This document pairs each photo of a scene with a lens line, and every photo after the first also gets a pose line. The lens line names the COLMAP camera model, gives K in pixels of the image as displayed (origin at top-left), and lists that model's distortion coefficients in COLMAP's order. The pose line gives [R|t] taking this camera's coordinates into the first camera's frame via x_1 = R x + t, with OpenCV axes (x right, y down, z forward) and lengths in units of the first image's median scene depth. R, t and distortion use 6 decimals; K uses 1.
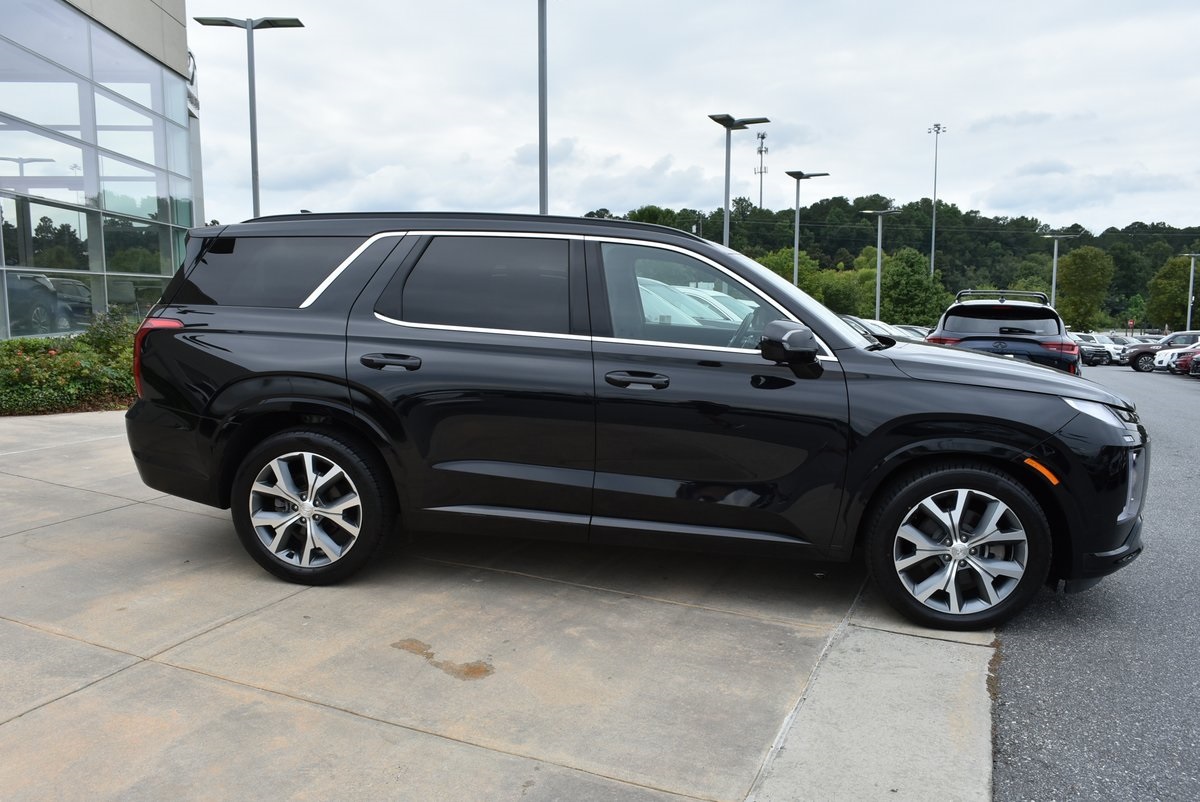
lens RADIAL K [[929.4, 0, 611.7], [0, 929.4, 404.6], [0, 0, 1]] dist [-0.013624, 0.005662]
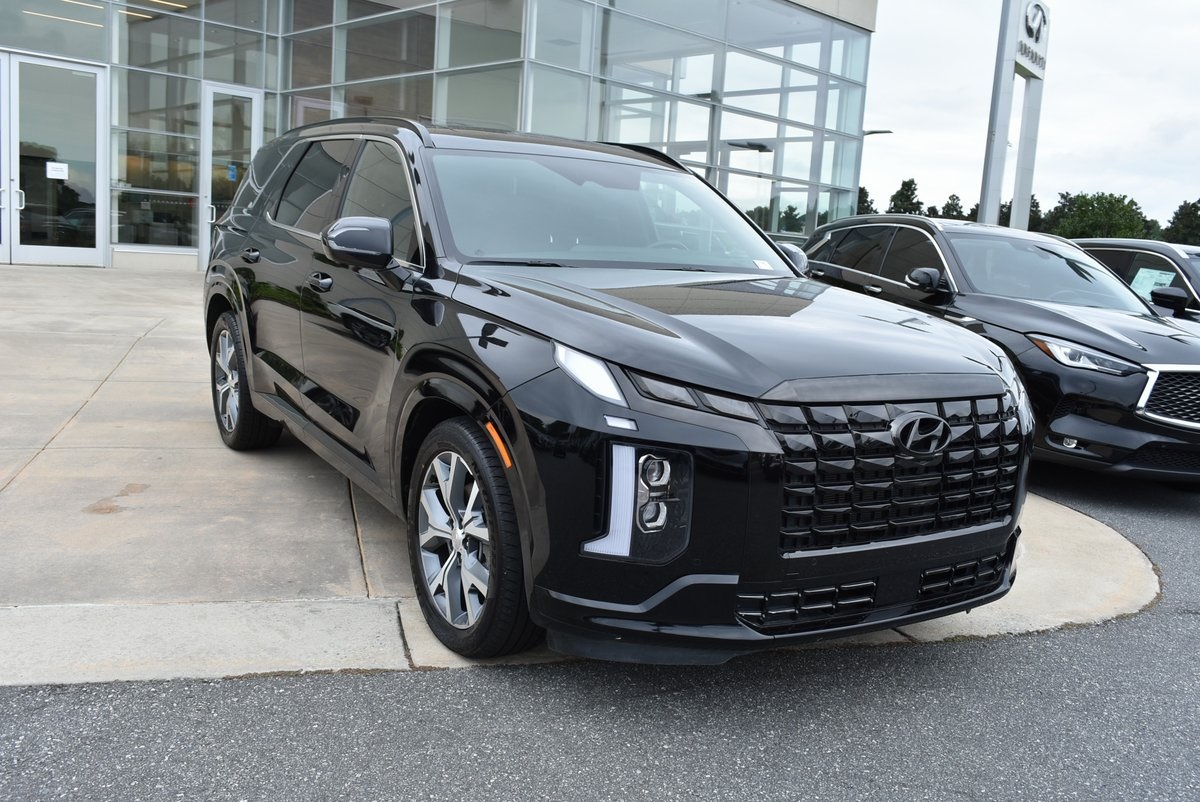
lens RADIAL K [[1064.2, 0, 601.6], [0, 1064.2, 398.9], [0, 0, 1]] dist [-0.015023, -0.007352]
pose [[0.636327, 0.146417, -0.757397, 0.614099], [-0.156803, 0.985875, 0.058848, -0.010187], [0.755315, 0.081316, 0.650298, 0.307331]]
